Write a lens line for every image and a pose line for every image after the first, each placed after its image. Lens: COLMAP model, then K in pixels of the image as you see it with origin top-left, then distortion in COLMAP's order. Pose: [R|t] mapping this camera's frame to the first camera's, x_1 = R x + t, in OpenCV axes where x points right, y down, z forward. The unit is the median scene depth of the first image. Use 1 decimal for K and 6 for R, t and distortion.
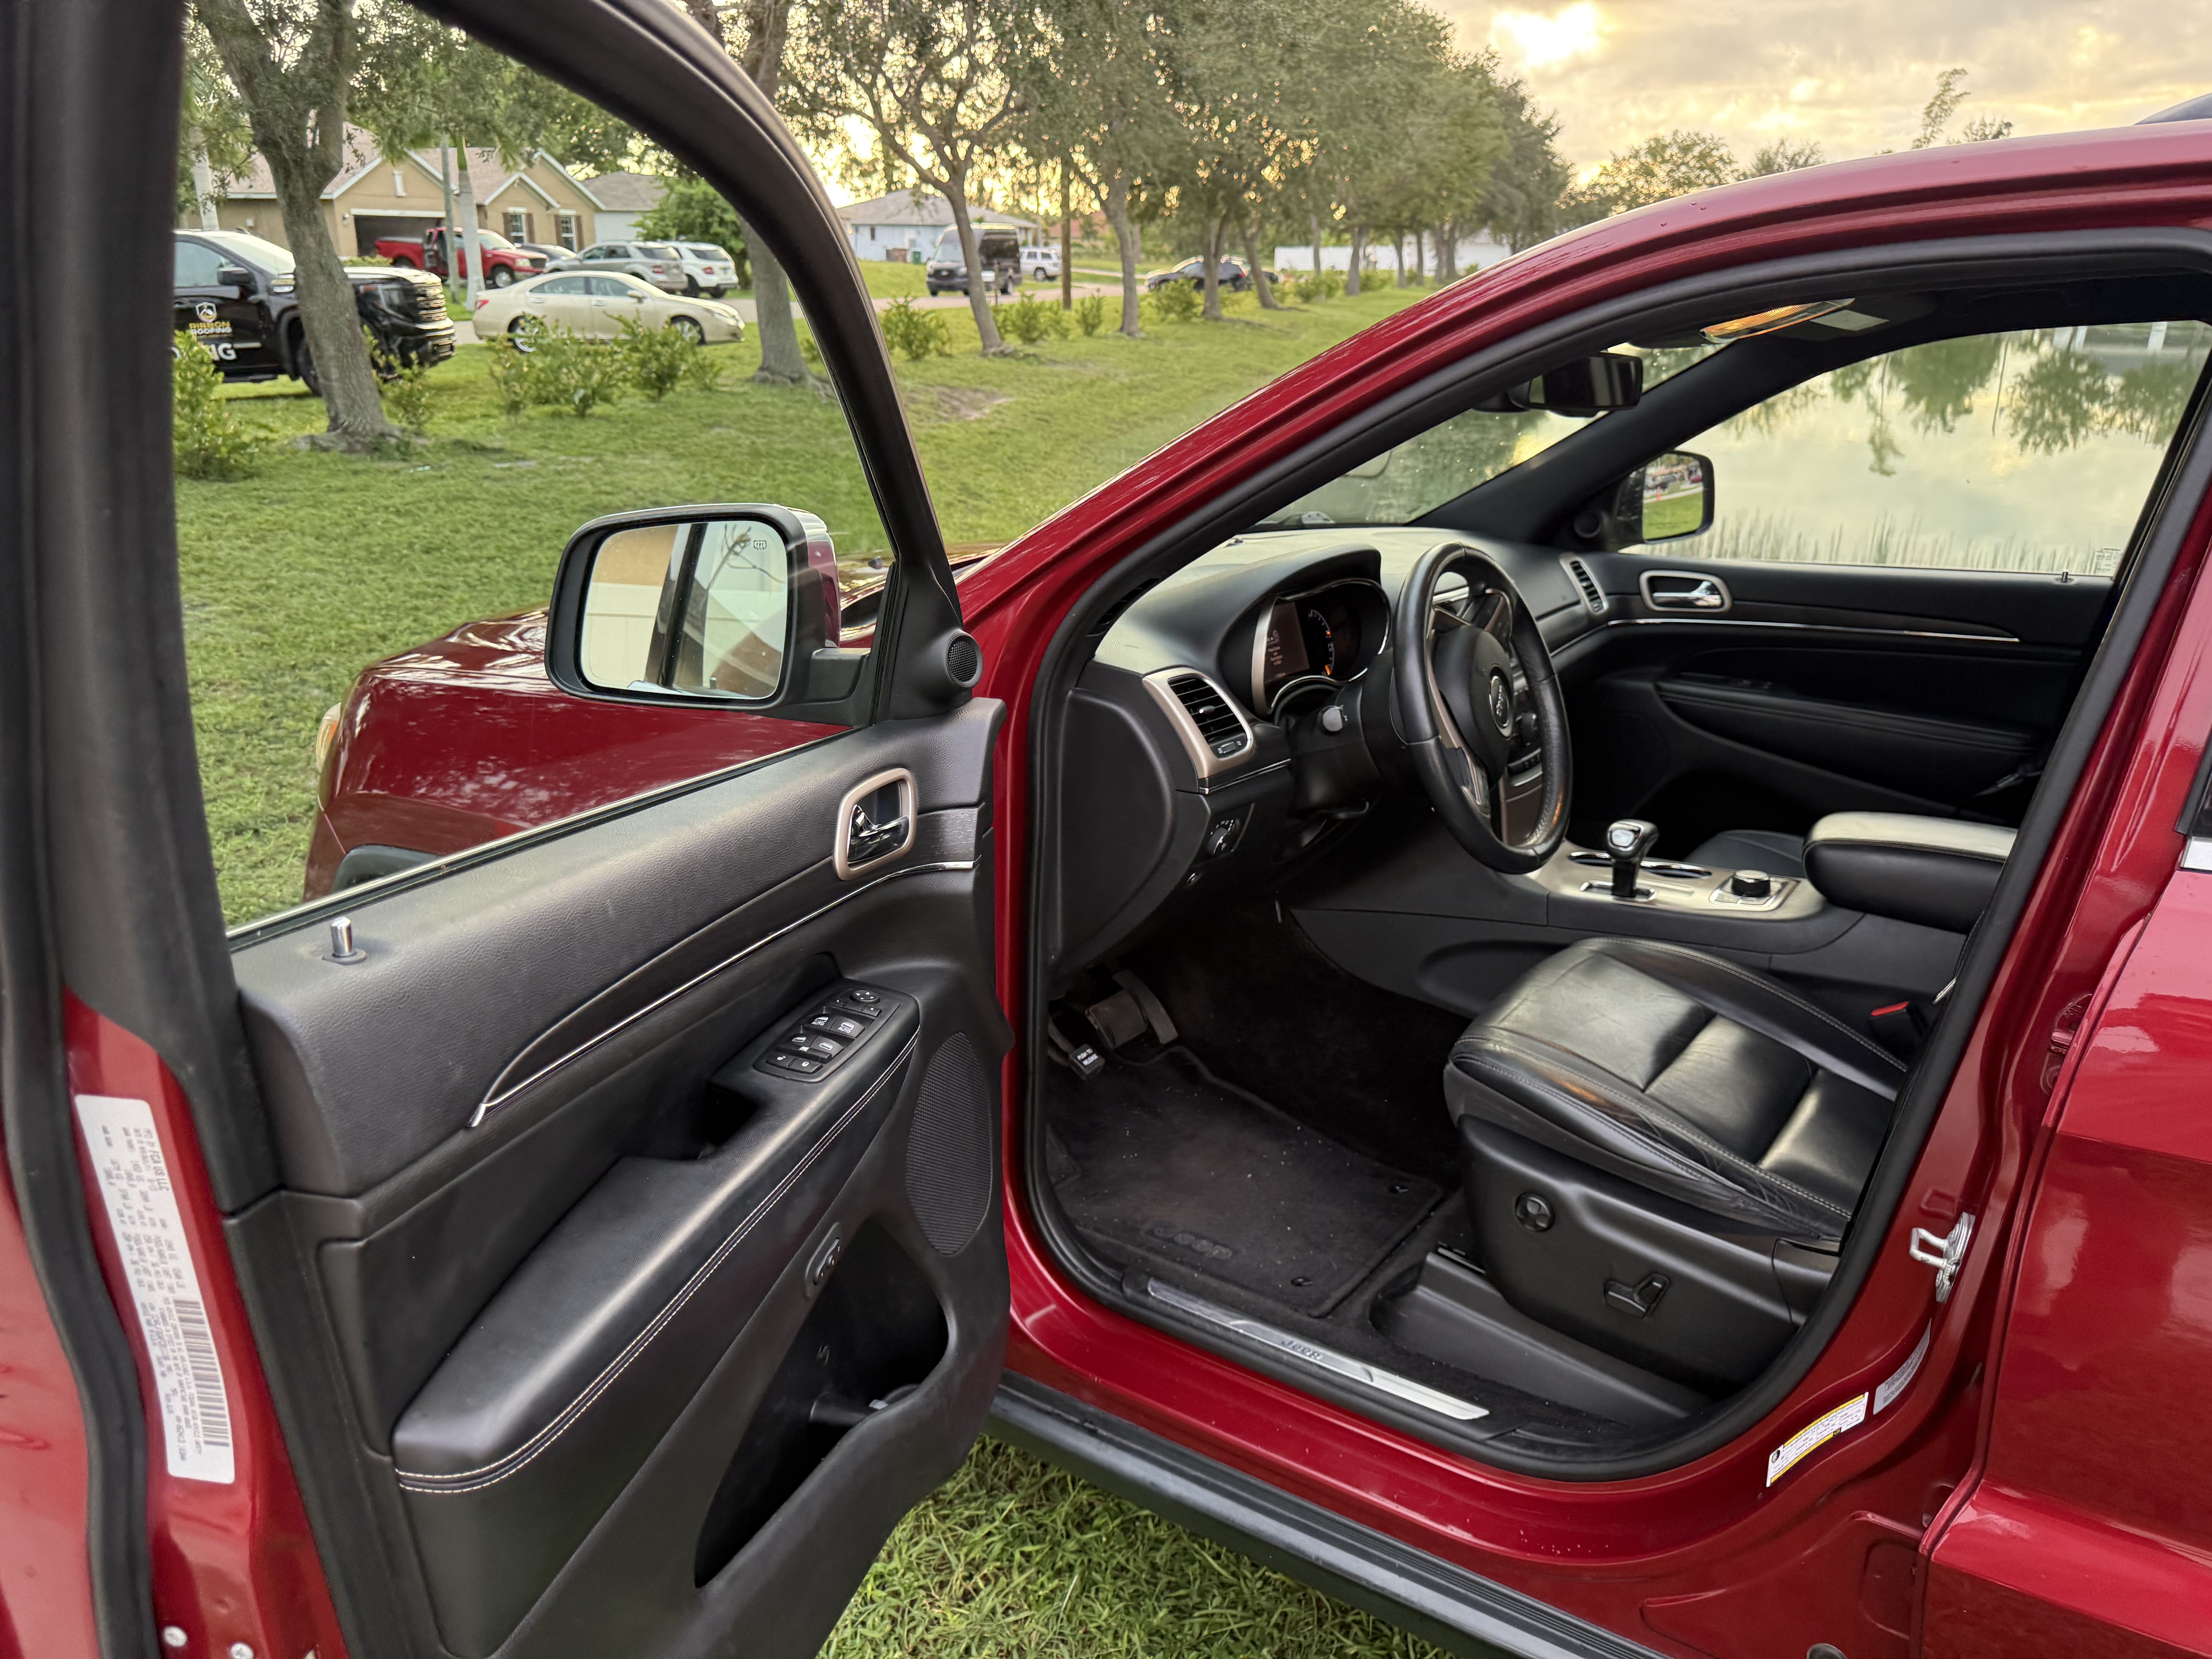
lens RADIAL K [[1571.9, 0, 1098.8], [0, 1571.9, 813.1], [0, 0, 1]] dist [0.029118, -0.026445]
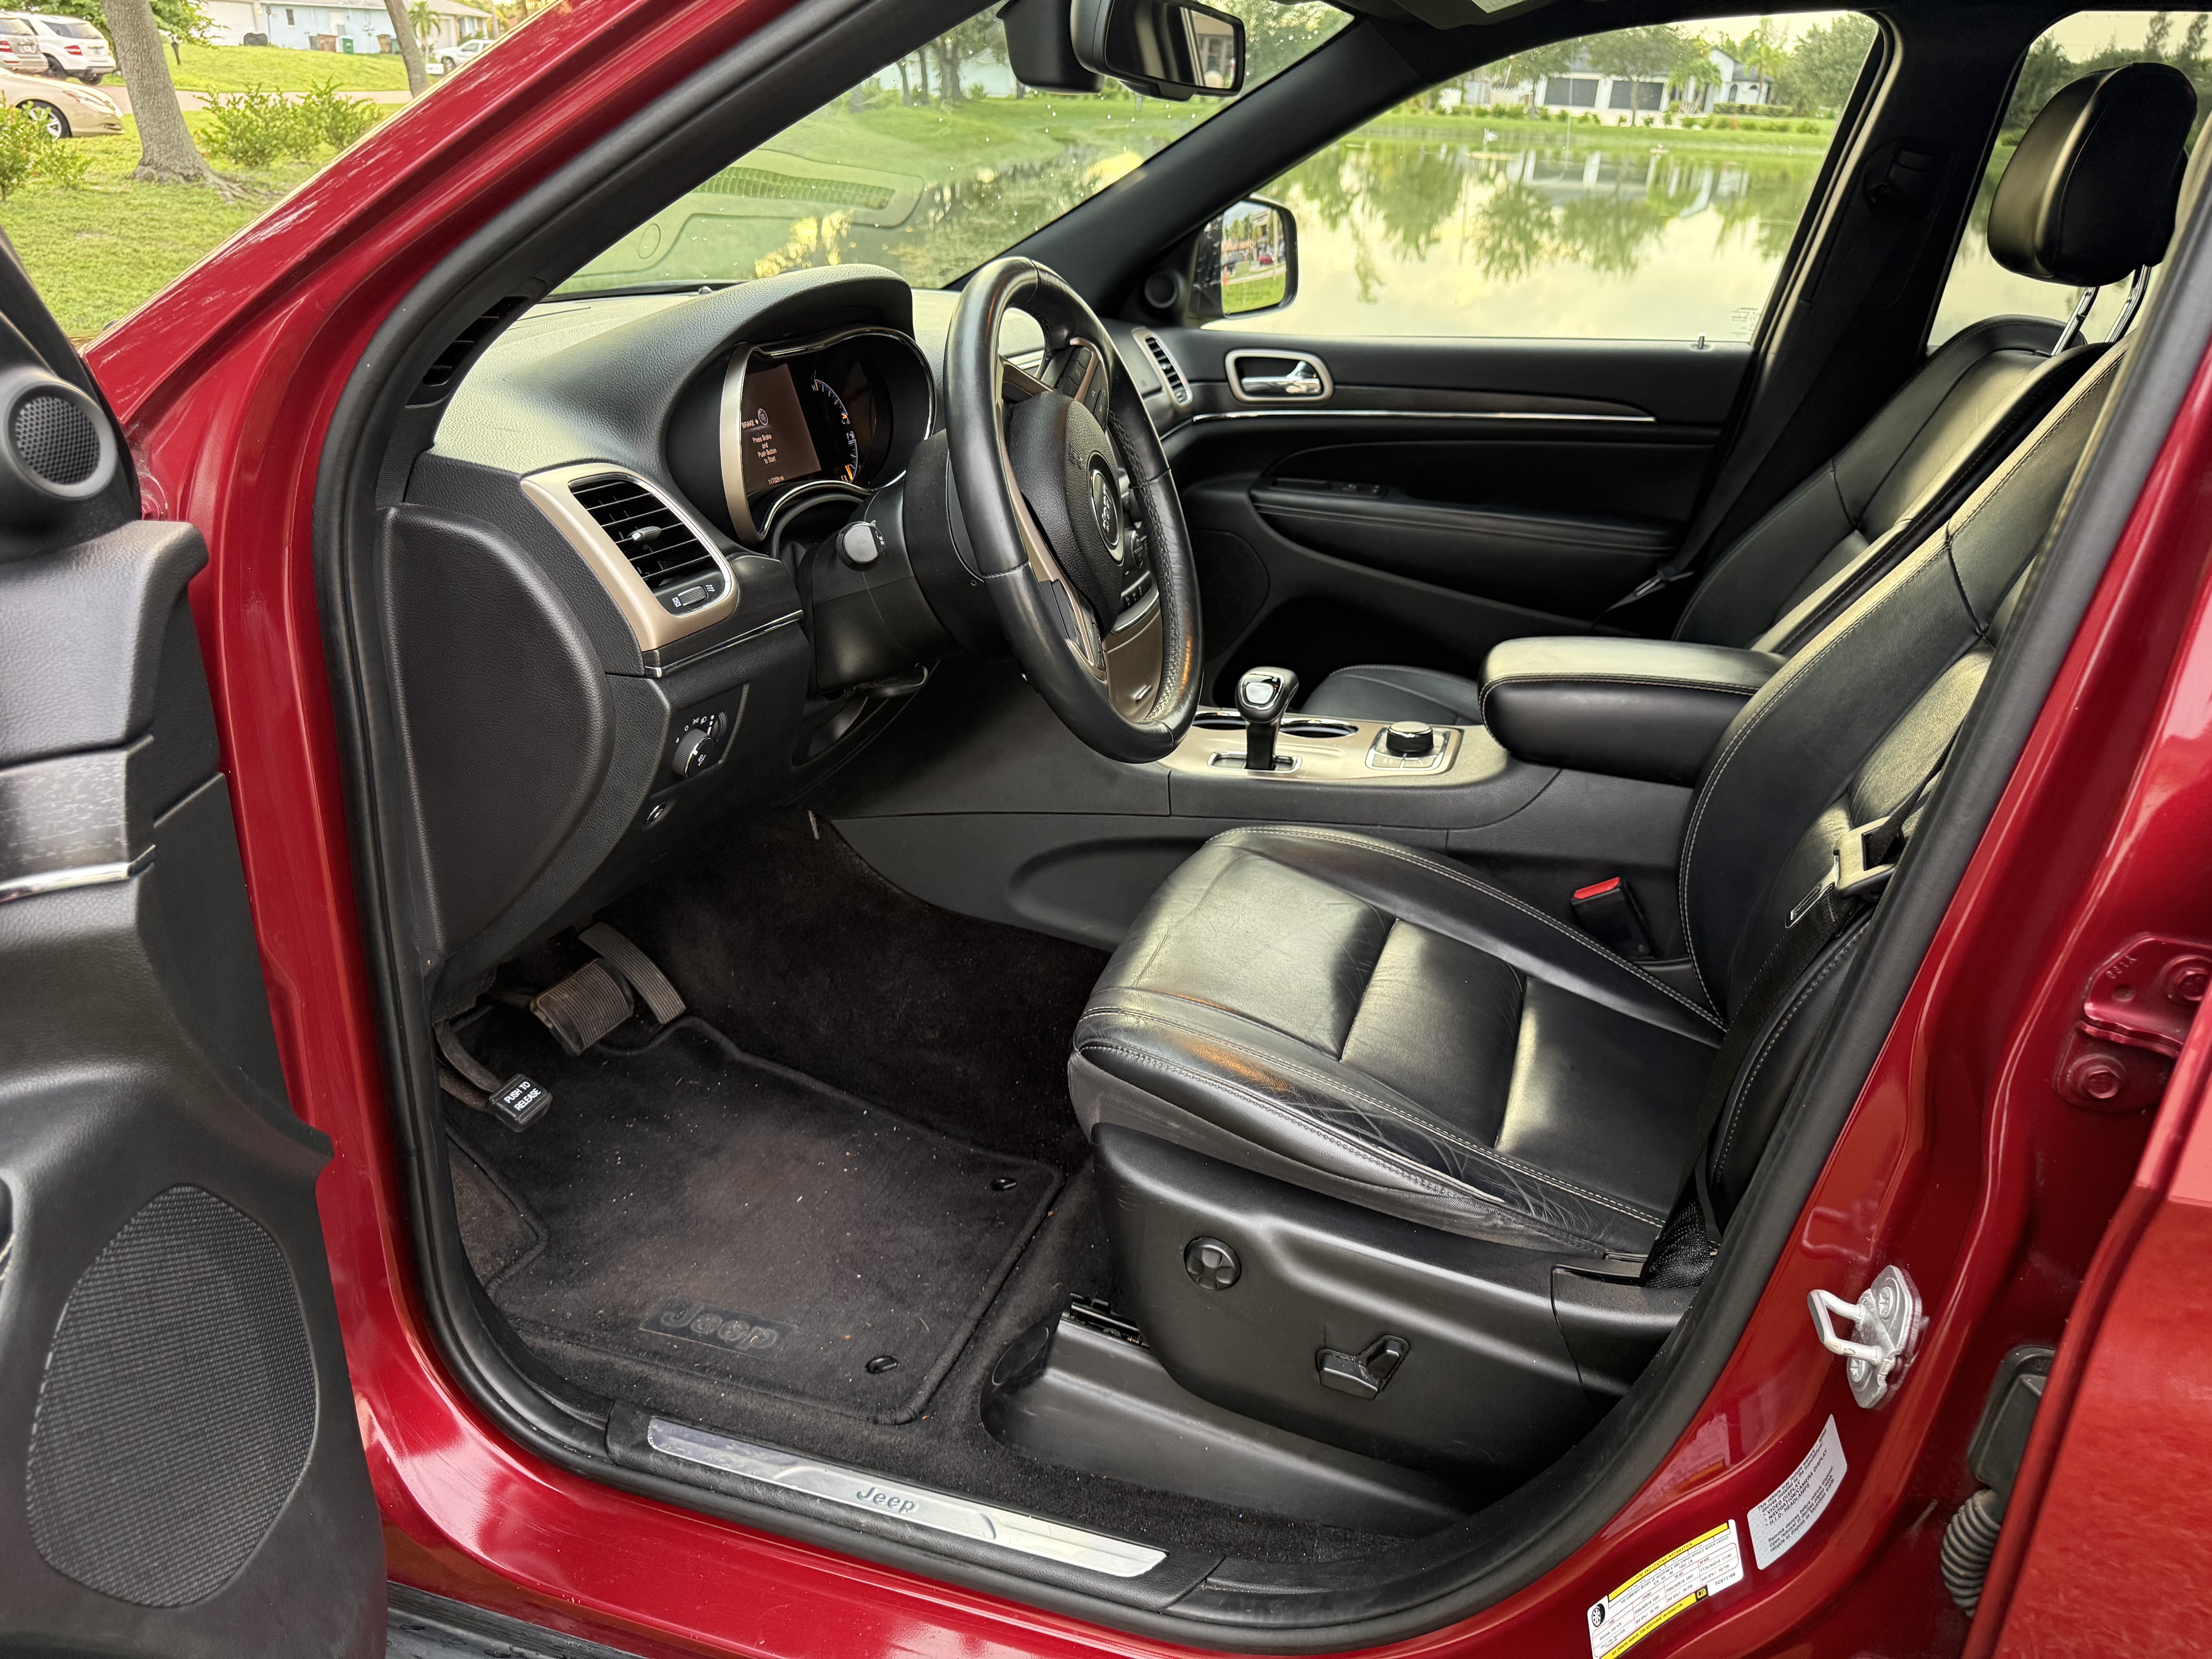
lens RADIAL K [[1571.9, 0, 1085.7], [0, 1571.9, 847.7], [0, 0, 1]] dist [0.029118, -0.026445]
pose [[0.959666, -0.095676, 0.264363, 0.052953], [0.063668, 0.989843, 0.127115, -0.012290], [-0.273839, -0.105156, 0.956010, 0.331327]]
